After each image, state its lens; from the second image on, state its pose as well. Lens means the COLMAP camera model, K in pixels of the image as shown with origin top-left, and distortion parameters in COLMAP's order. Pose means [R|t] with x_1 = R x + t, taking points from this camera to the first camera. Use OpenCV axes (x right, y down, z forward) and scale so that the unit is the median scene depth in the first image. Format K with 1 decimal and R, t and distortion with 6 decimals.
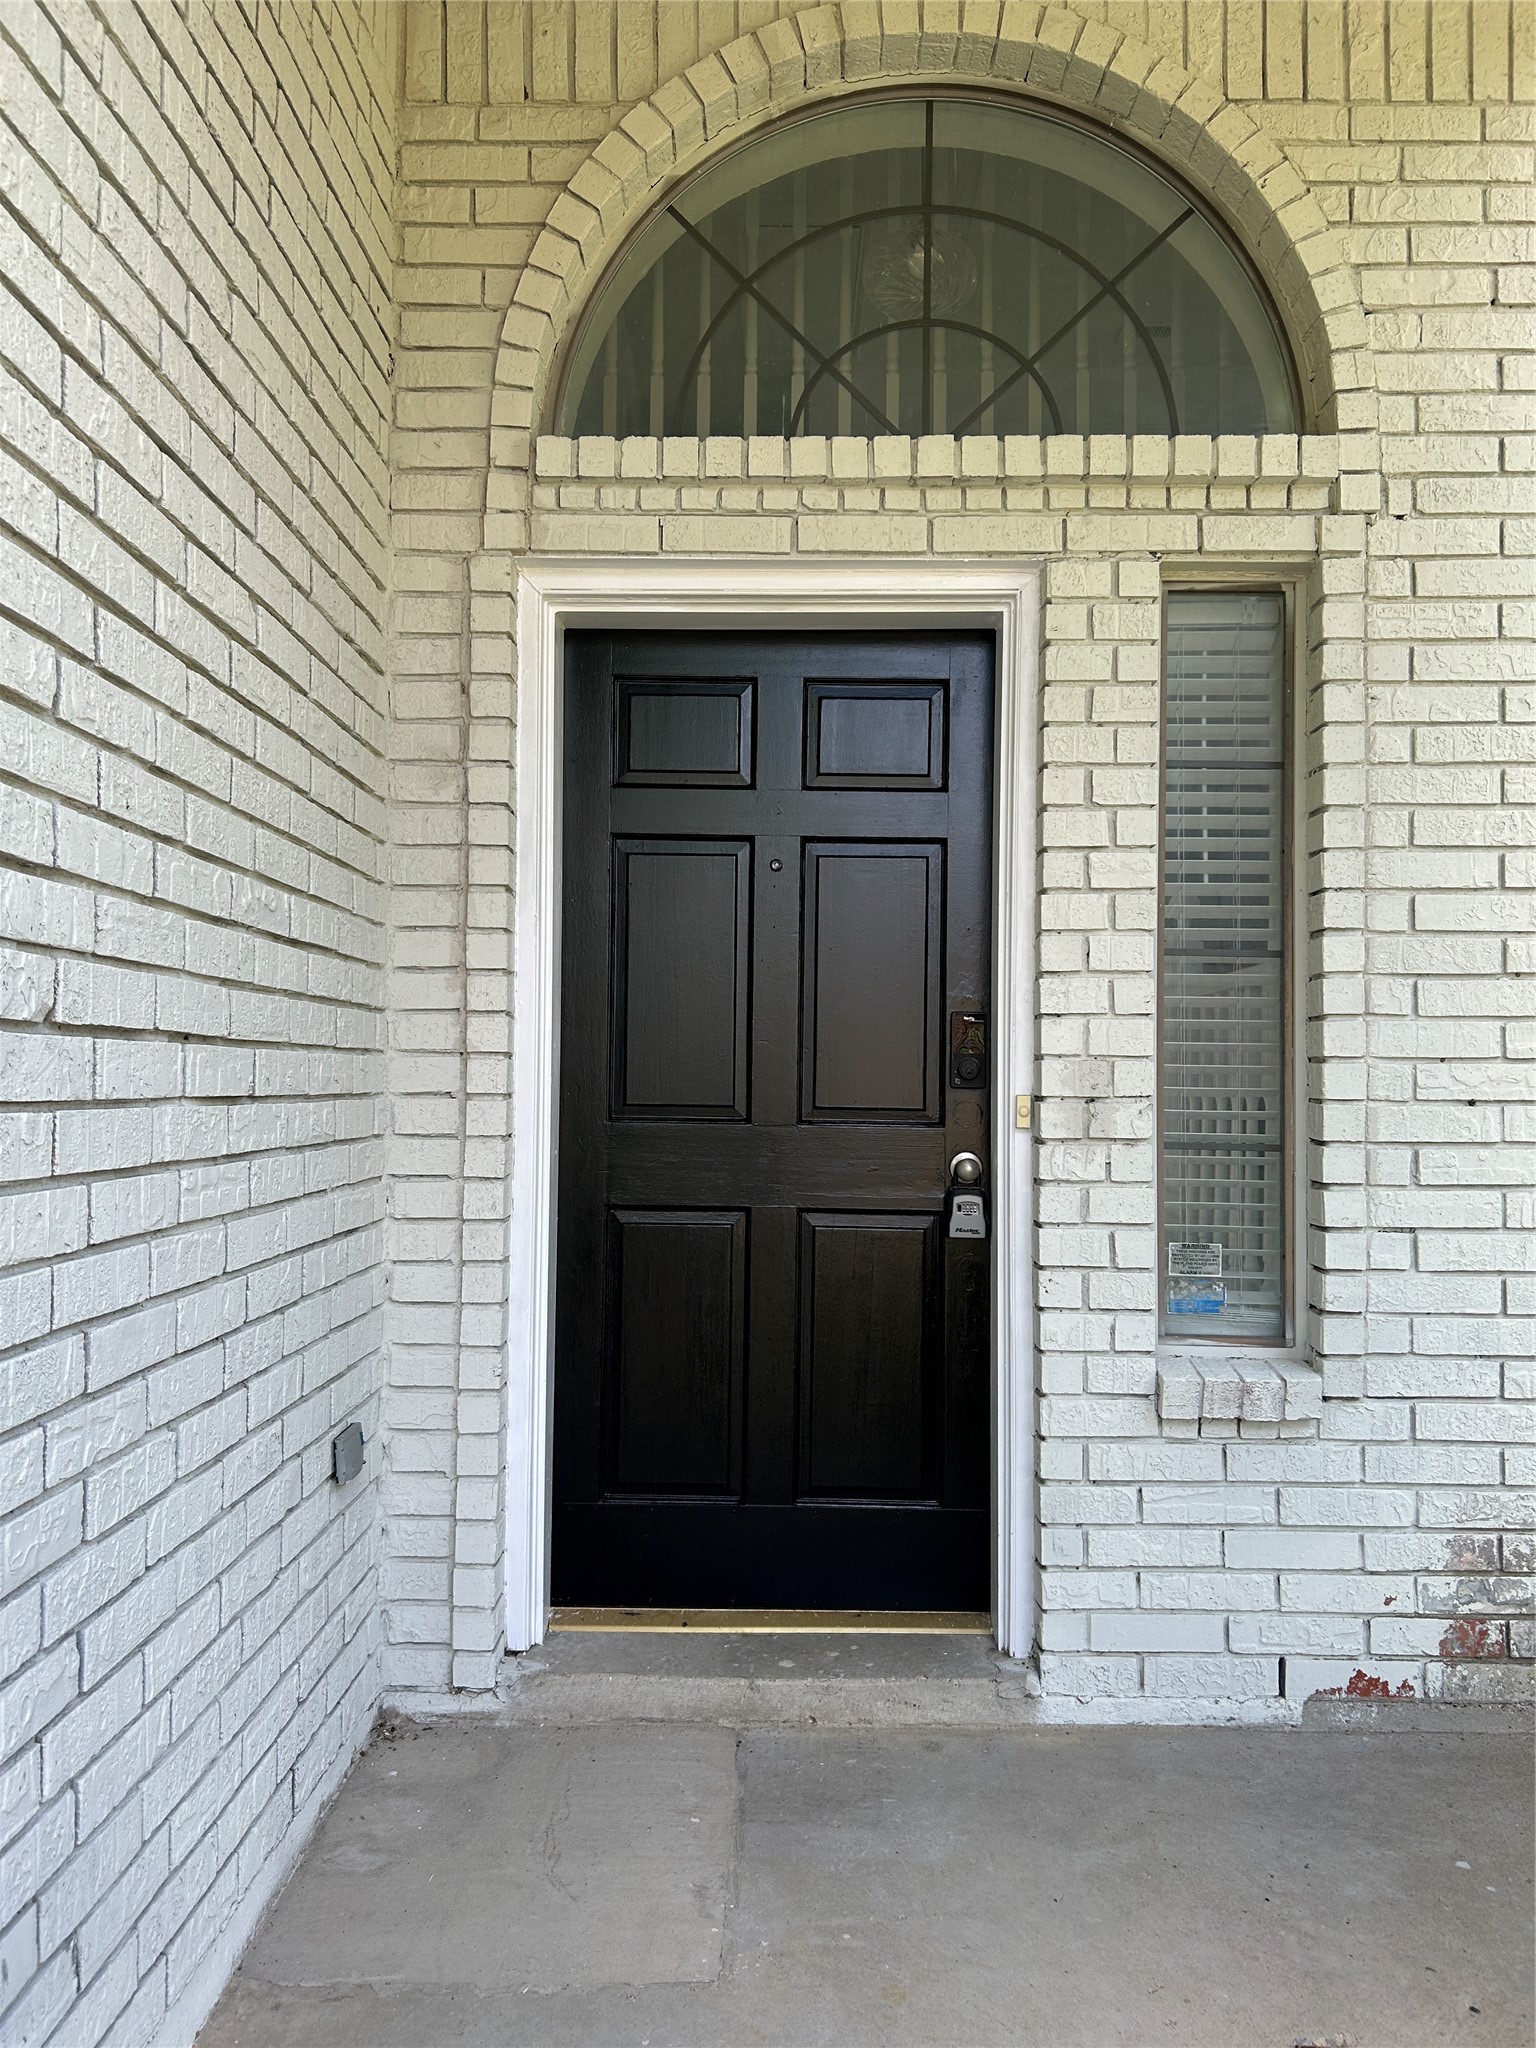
lens RADIAL K [[1545.7, 0, 761.6], [0, 1545.7, 1022.5], [0, 0, 1]] dist [0.054283, 0.000332]
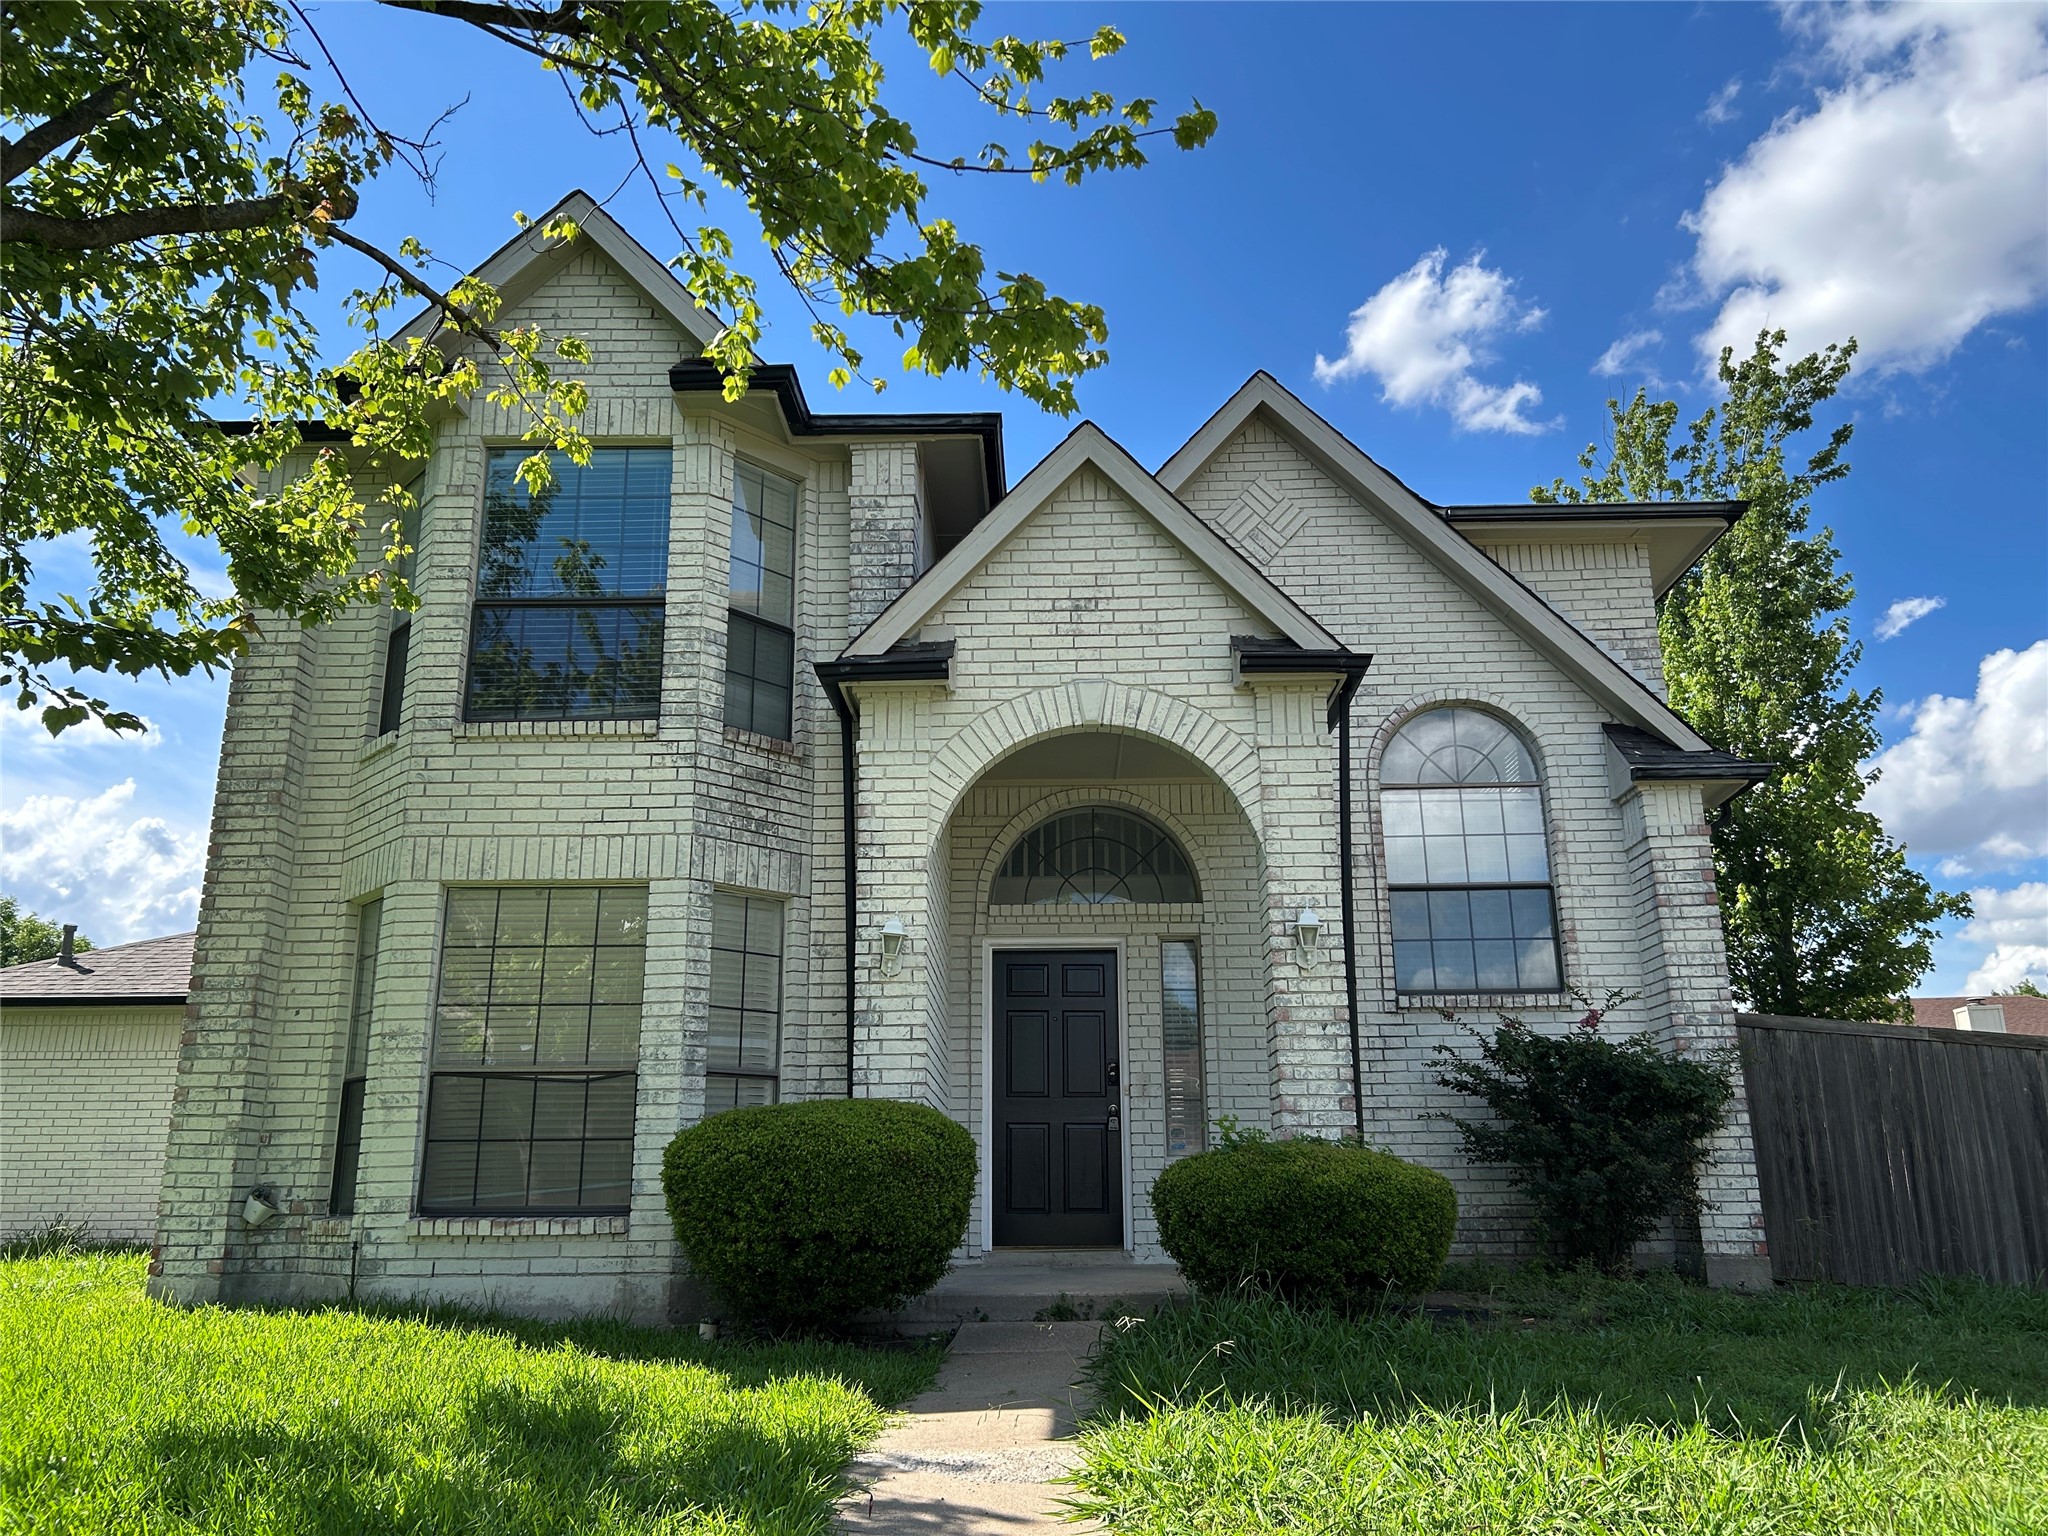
lens RADIAL K [[1545.7, 0, 1017.9], [0, 1545.7, 762.0], [0, 0, 1]] dist [0.054283, 0.000332]
pose [[0.999917, -0.012880, -0.000059, -0.070591], [0.012503, 0.971692, -0.235921, 0.165015], [0.003096, 0.235901, 0.971772, -2.658762]]
